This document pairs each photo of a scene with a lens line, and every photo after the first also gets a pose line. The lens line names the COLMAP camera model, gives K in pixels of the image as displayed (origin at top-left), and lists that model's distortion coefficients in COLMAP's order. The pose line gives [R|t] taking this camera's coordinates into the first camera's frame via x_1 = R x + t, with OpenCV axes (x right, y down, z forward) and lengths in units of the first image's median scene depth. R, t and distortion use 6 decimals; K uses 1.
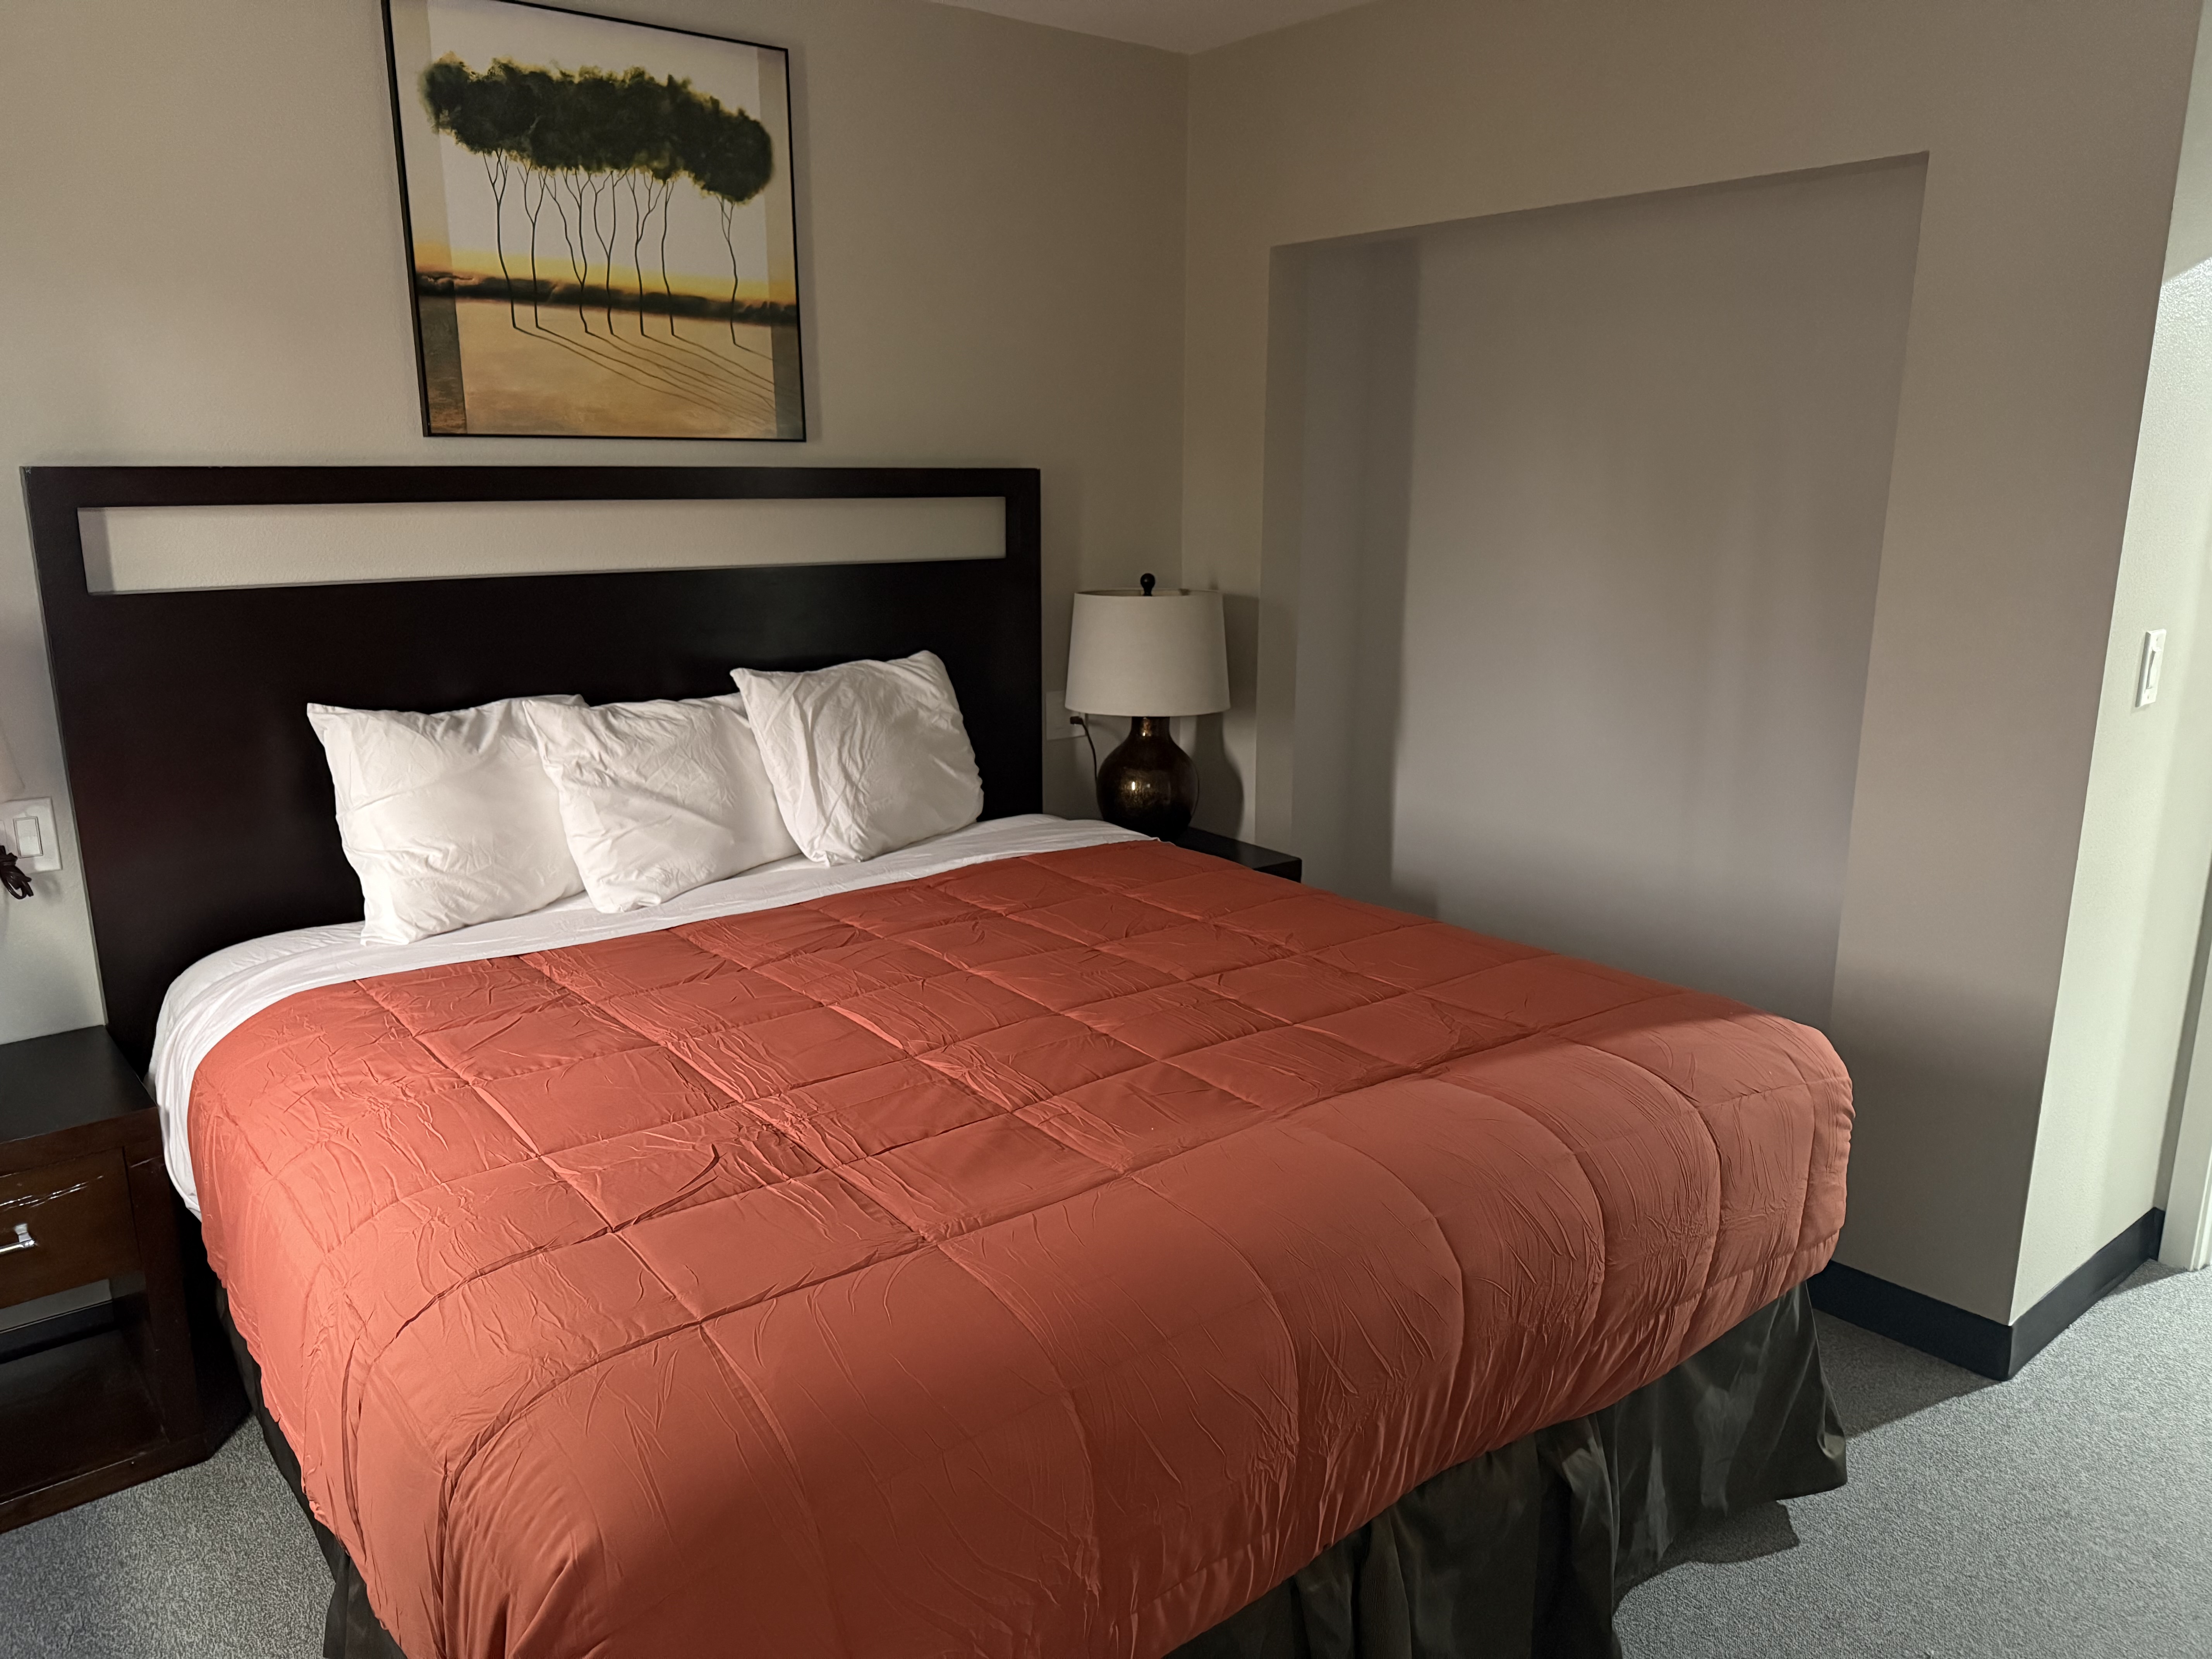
lens RADIAL K [[1554.8, 0, 1104.5], [0, 1554.8, 811.7], [0, 0, 1]] dist [0.005825, -0.001851]
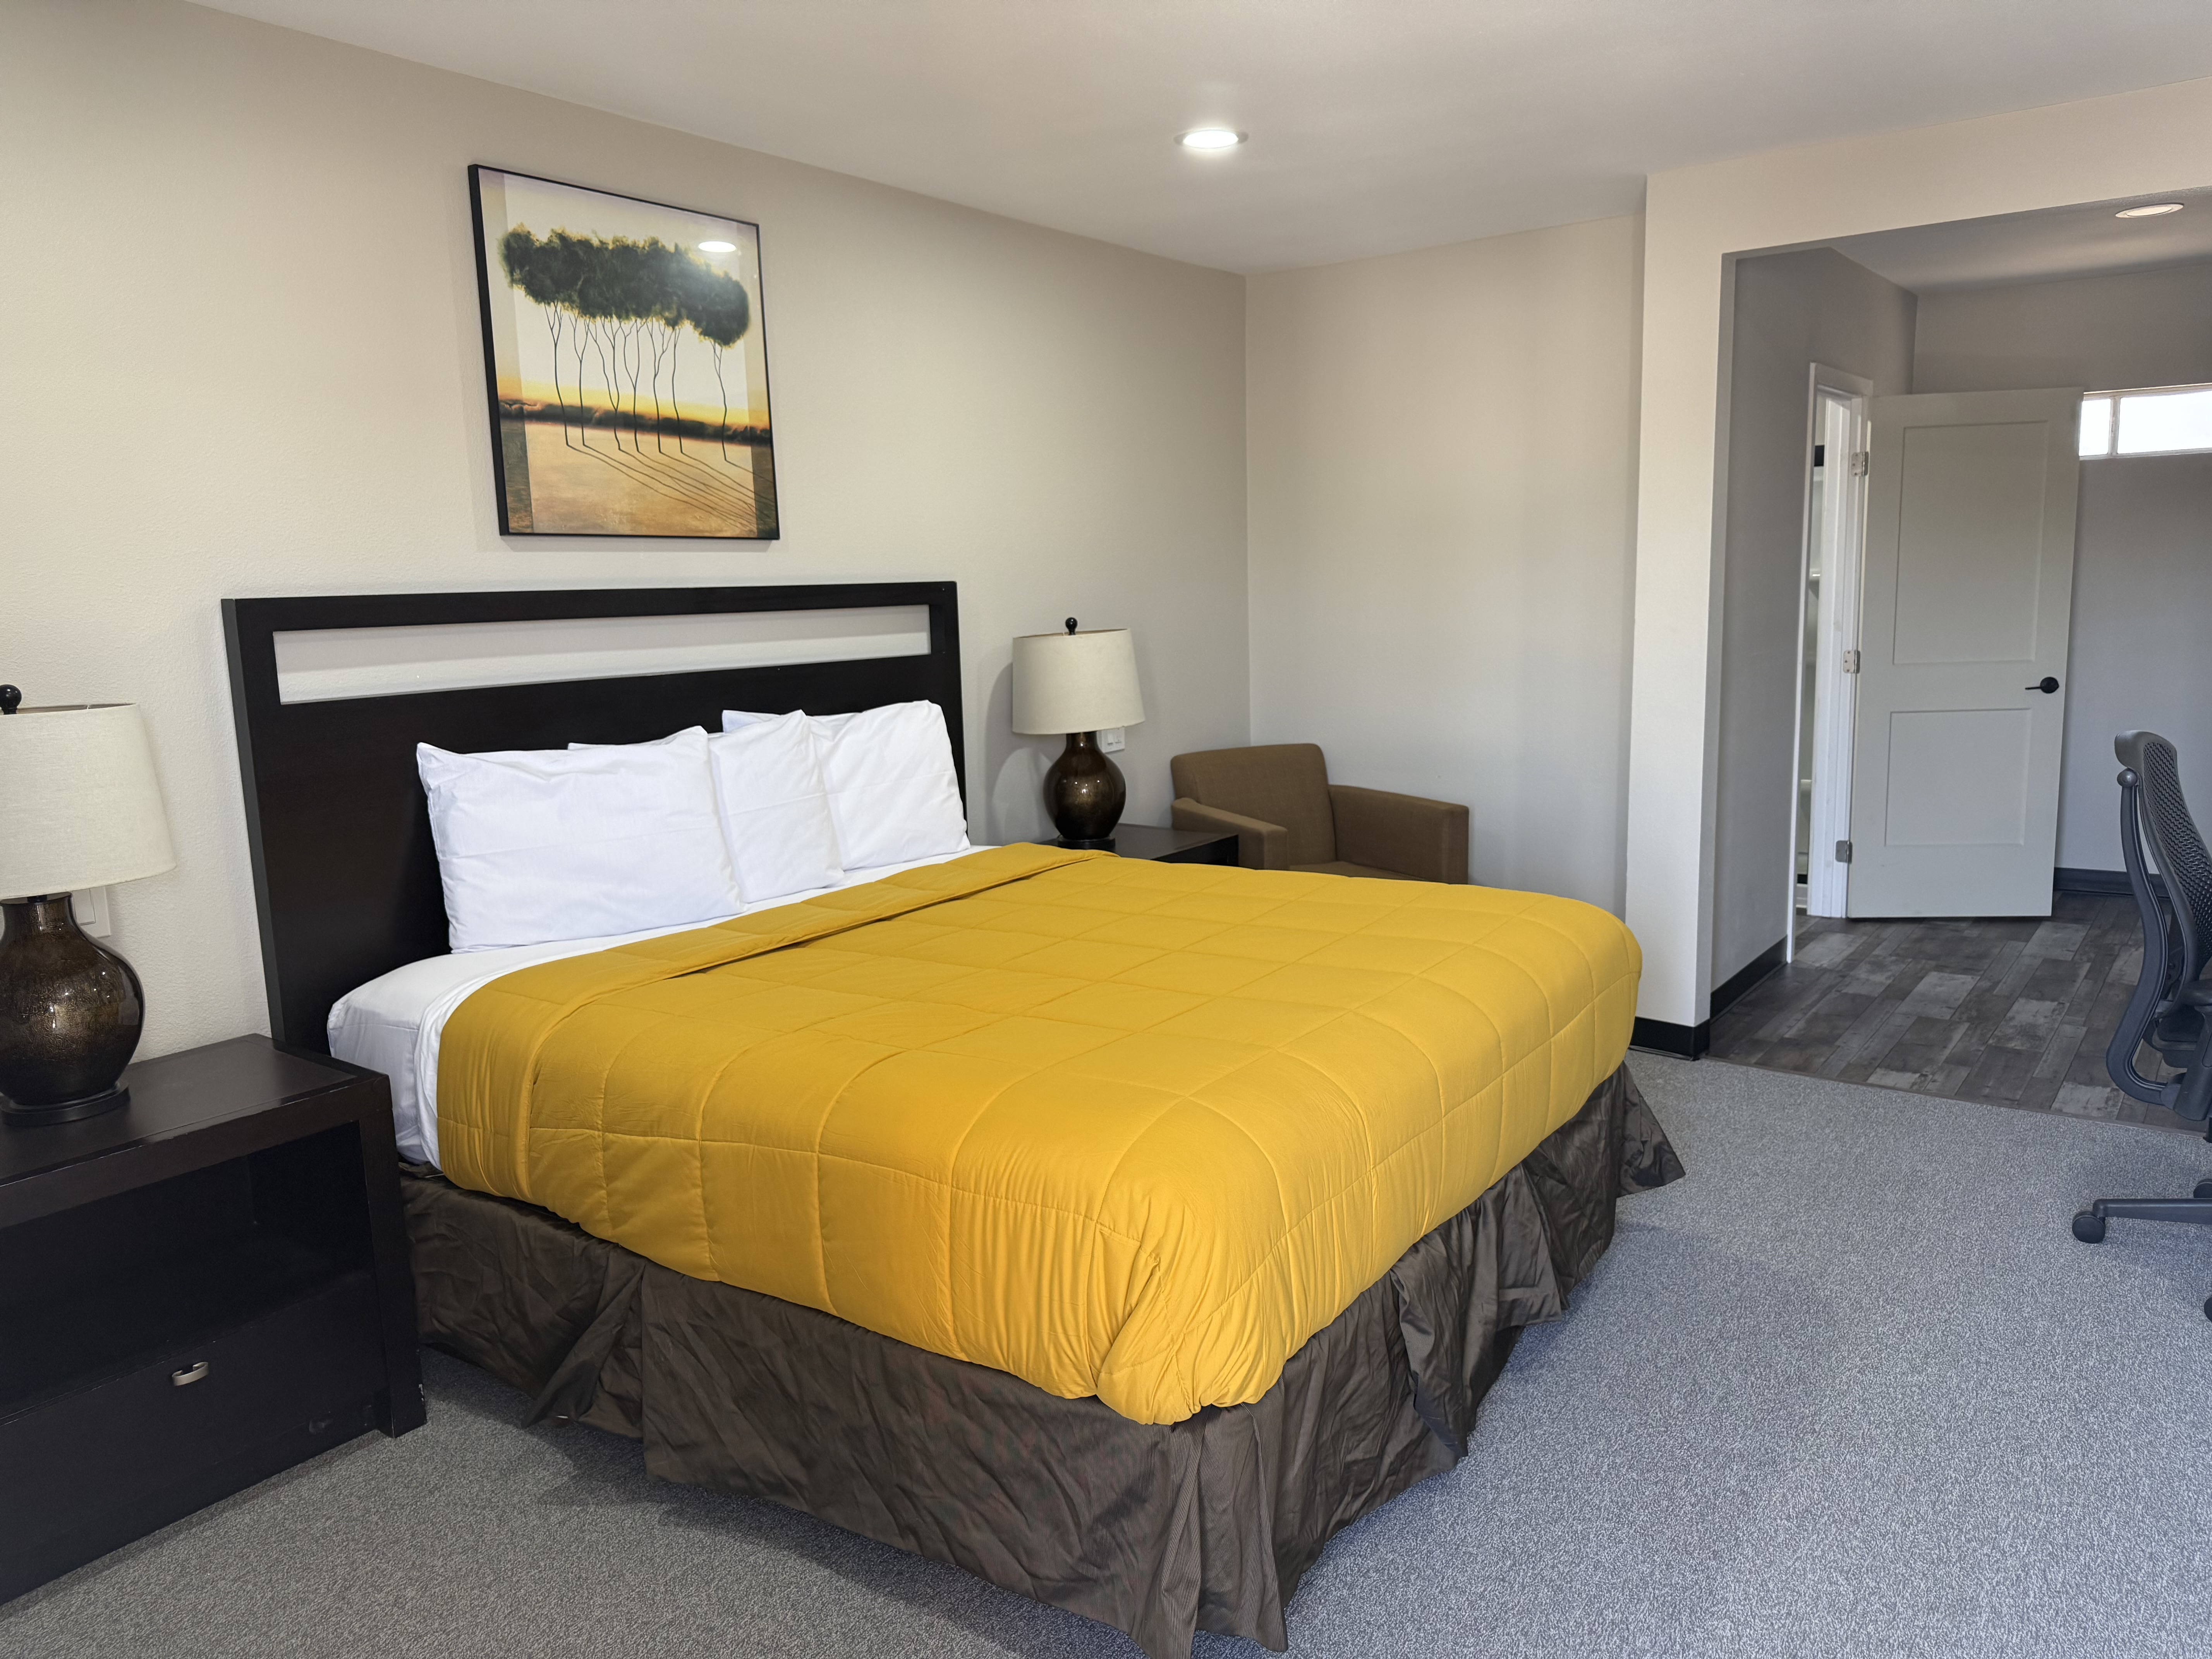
lens RADIAL K [[1554.8, 0, 1122.9], [0, 1554.8, 820.3], [0, 0, 1]] dist [0.005825, -0.001851]
pose [[0.963985, -0.062098, 0.258605, -0.287233], [0.081607, 0.994517, -0.065391, 0.087147], [-0.253127, 0.084140, 0.963767, -0.232709]]
